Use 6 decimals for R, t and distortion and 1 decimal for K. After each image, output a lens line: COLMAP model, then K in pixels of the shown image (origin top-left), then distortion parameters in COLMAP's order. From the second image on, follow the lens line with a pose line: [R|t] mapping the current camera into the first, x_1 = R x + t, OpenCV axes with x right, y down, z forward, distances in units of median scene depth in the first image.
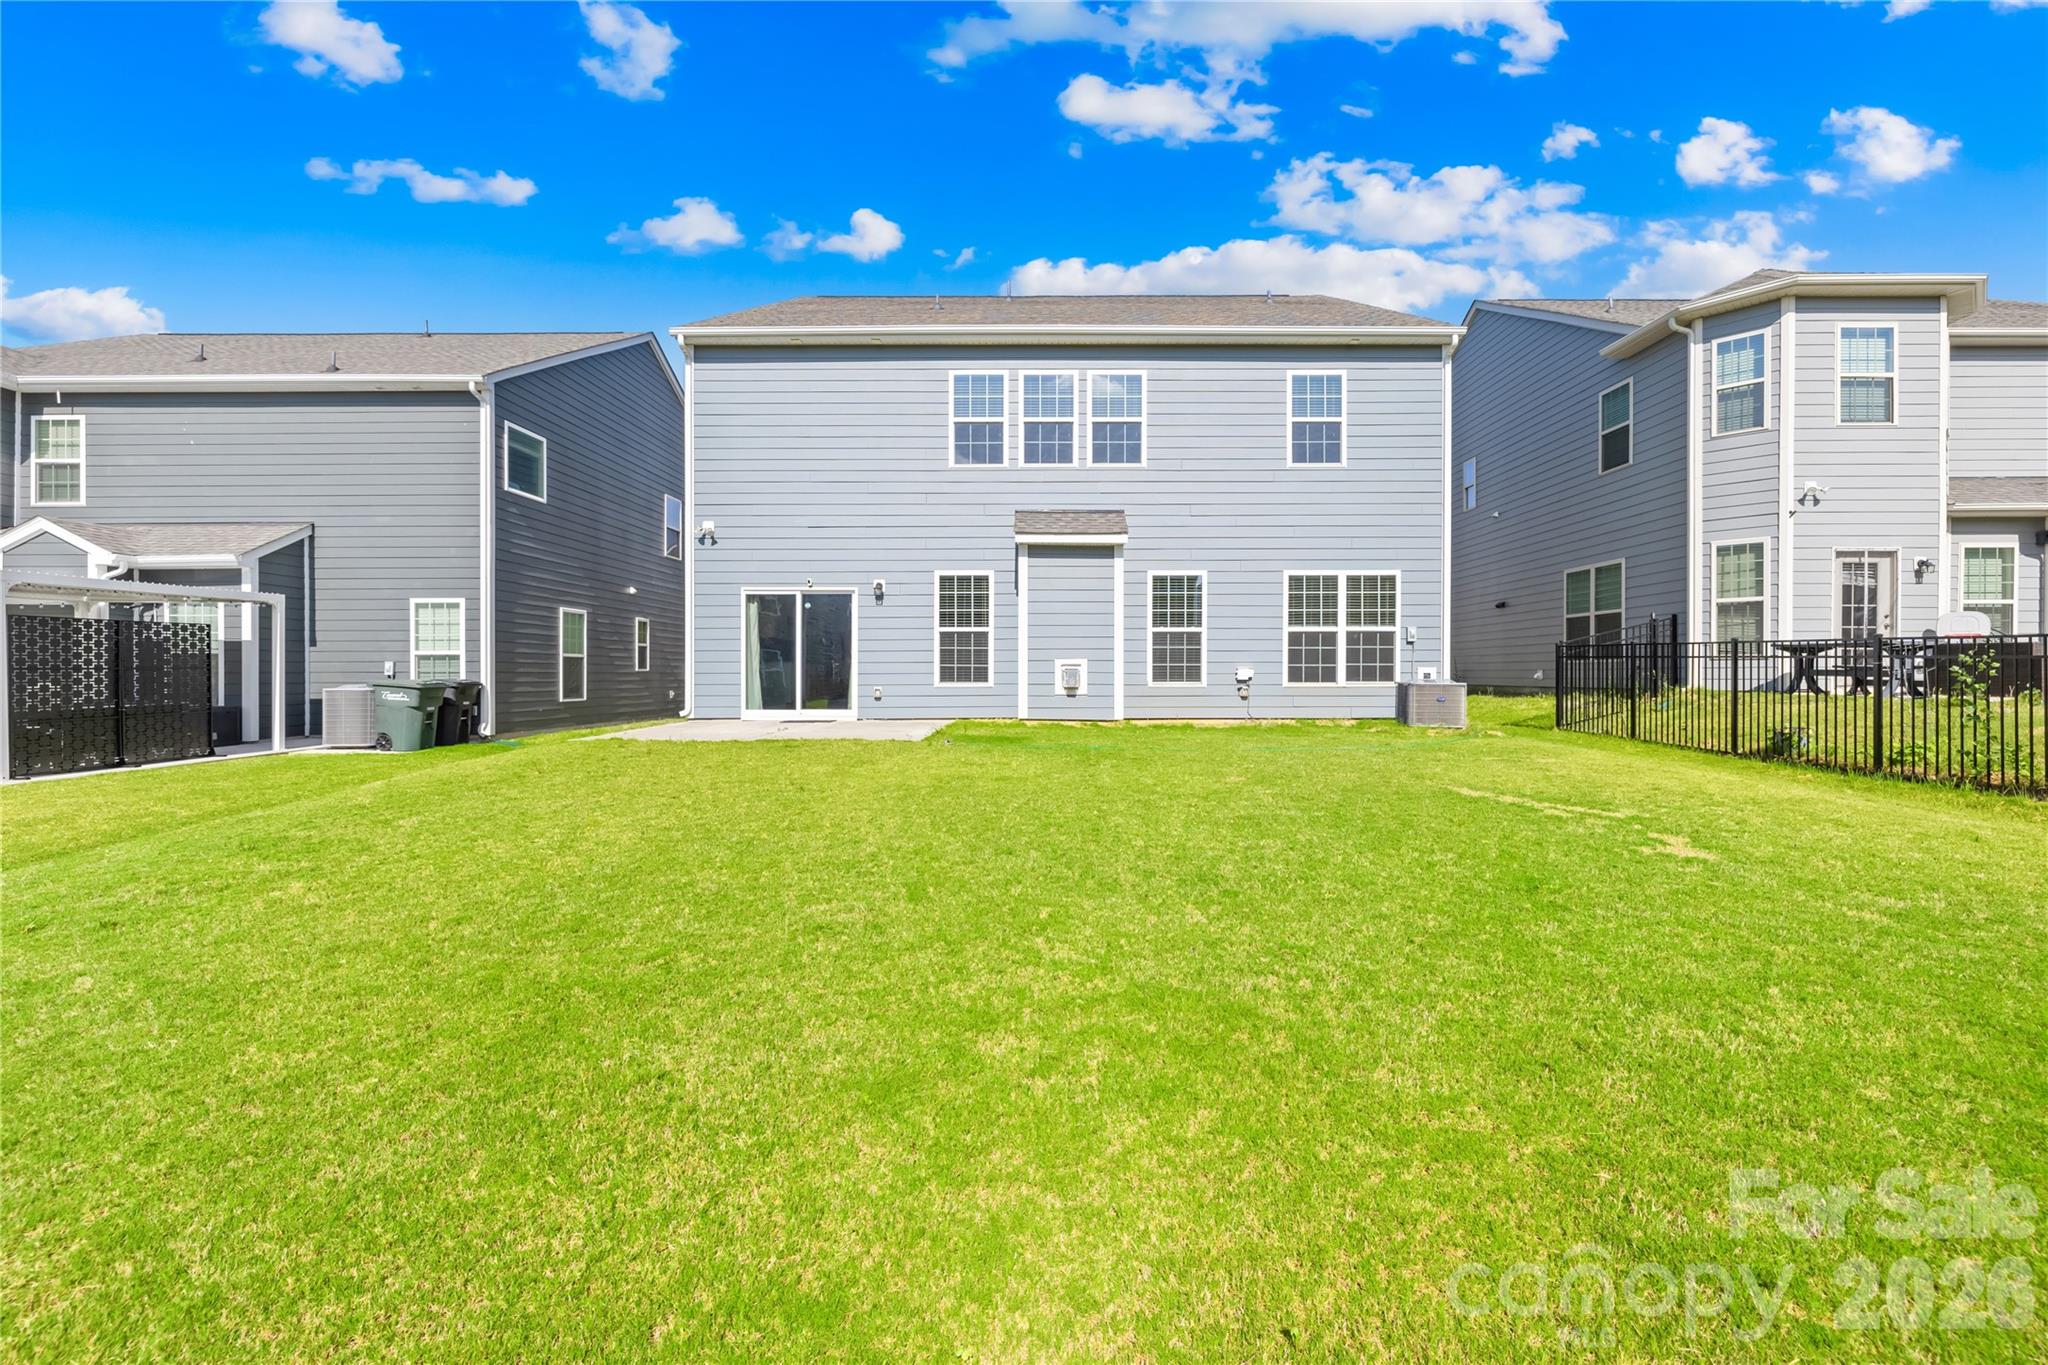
lens RADIAL K [[819.6, 0, 1024.2], [0, 819.6, 675.5], [0, 0, 1]] dist [-0.000443, -0.000064]
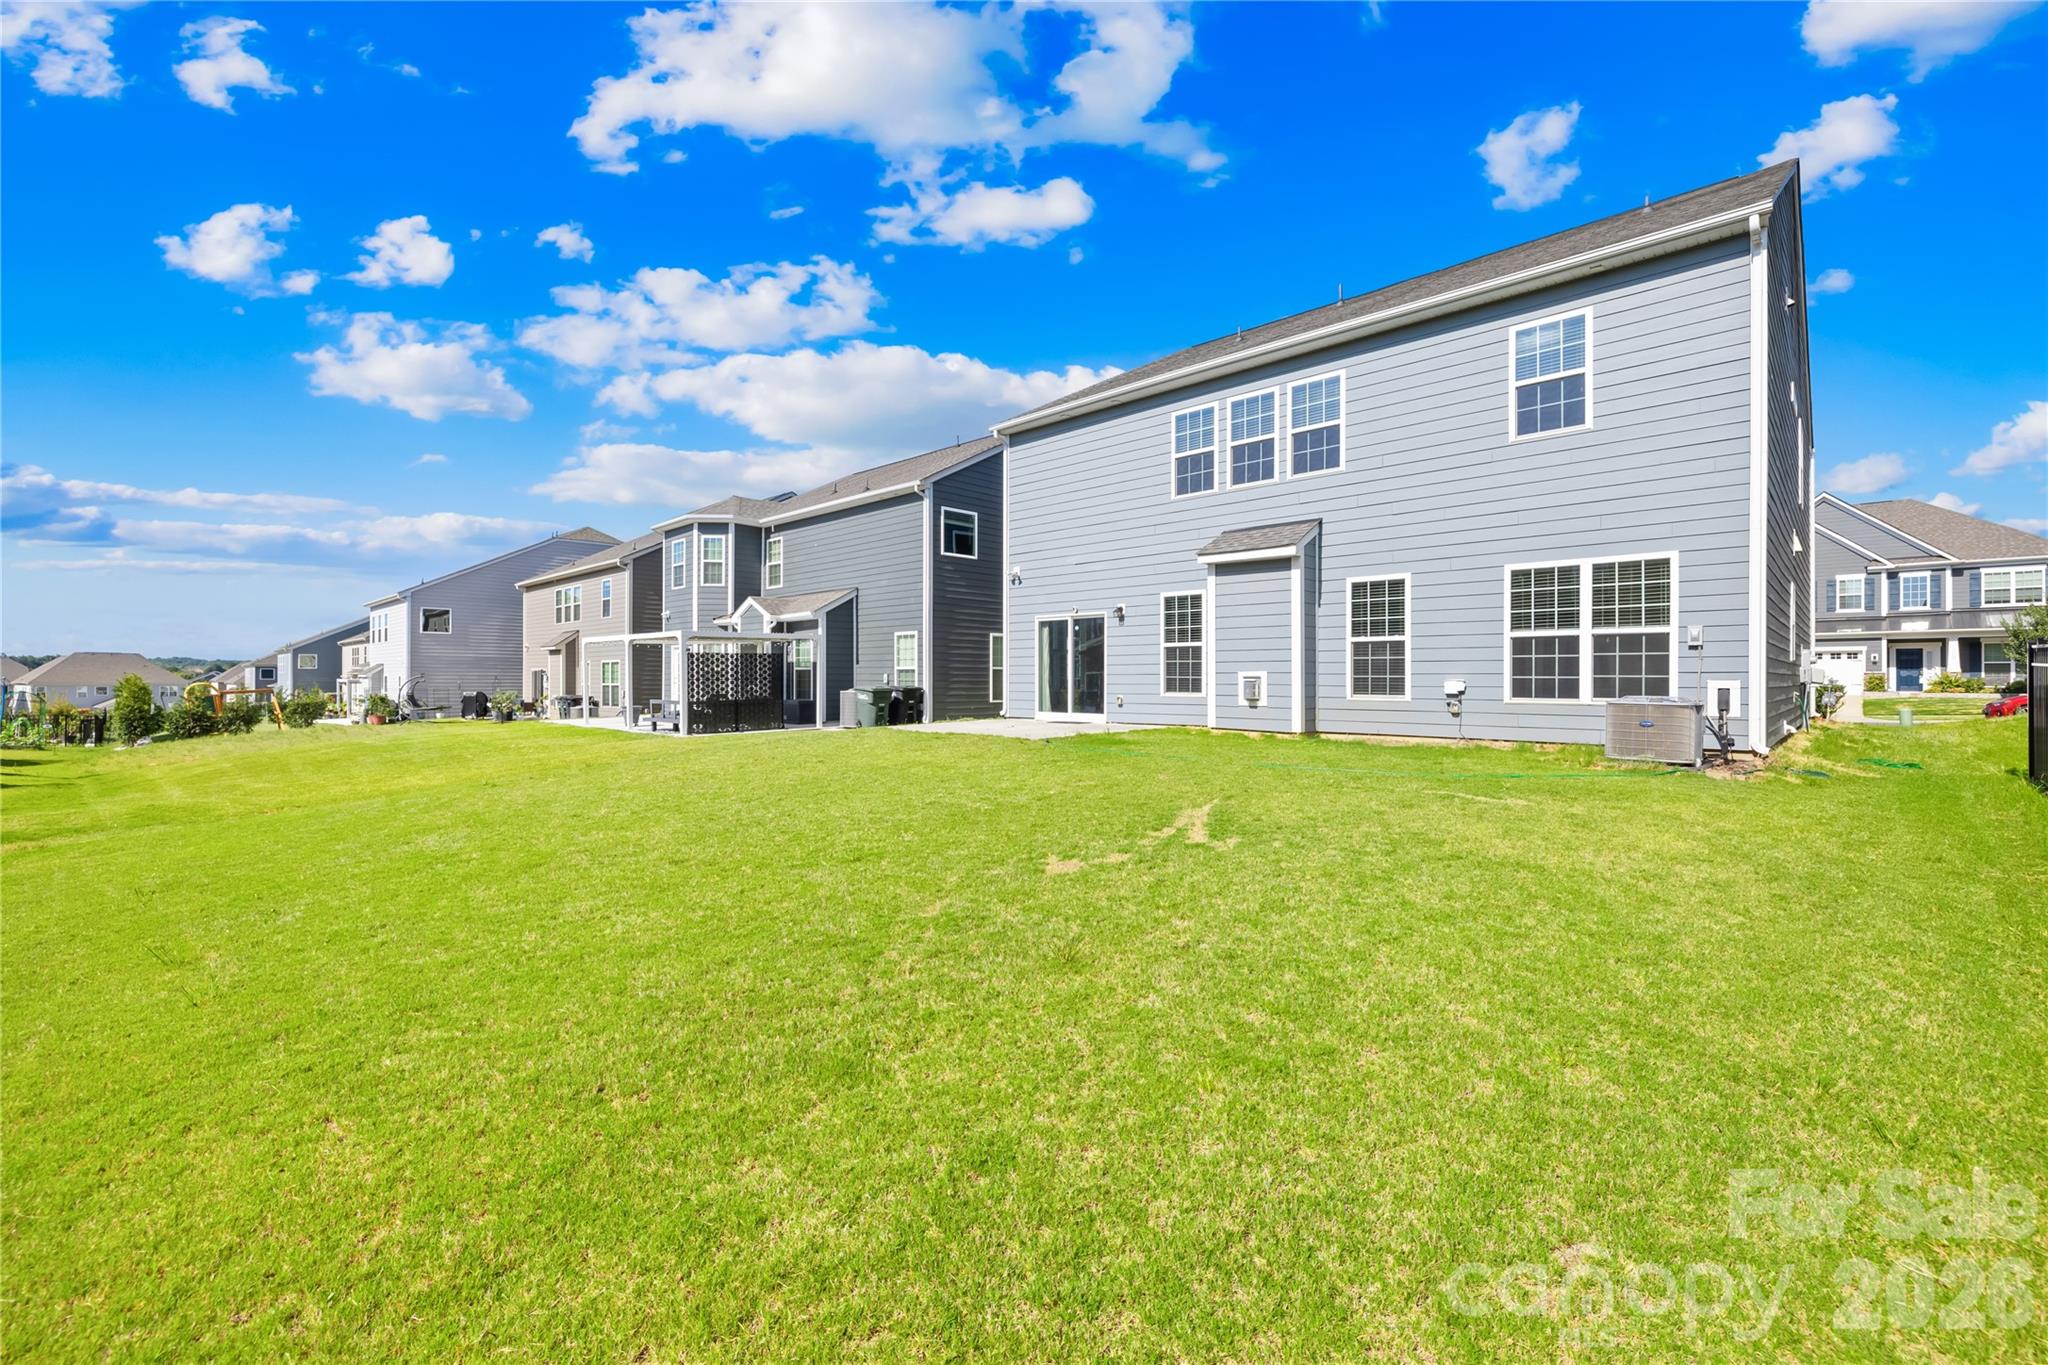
lens RADIAL K [[897.8, 0, 1024.0], [0, 897.8, 682.5], [0, 0, 1]] dist [0.000023, 0.000475]
pose [[0.704795, 0.005373, -0.709391, 0.629991], [-0.010086, 0.999946, -0.002447, 0.000020], [0.709340, 0.008880, 0.704811, -0.001762]]
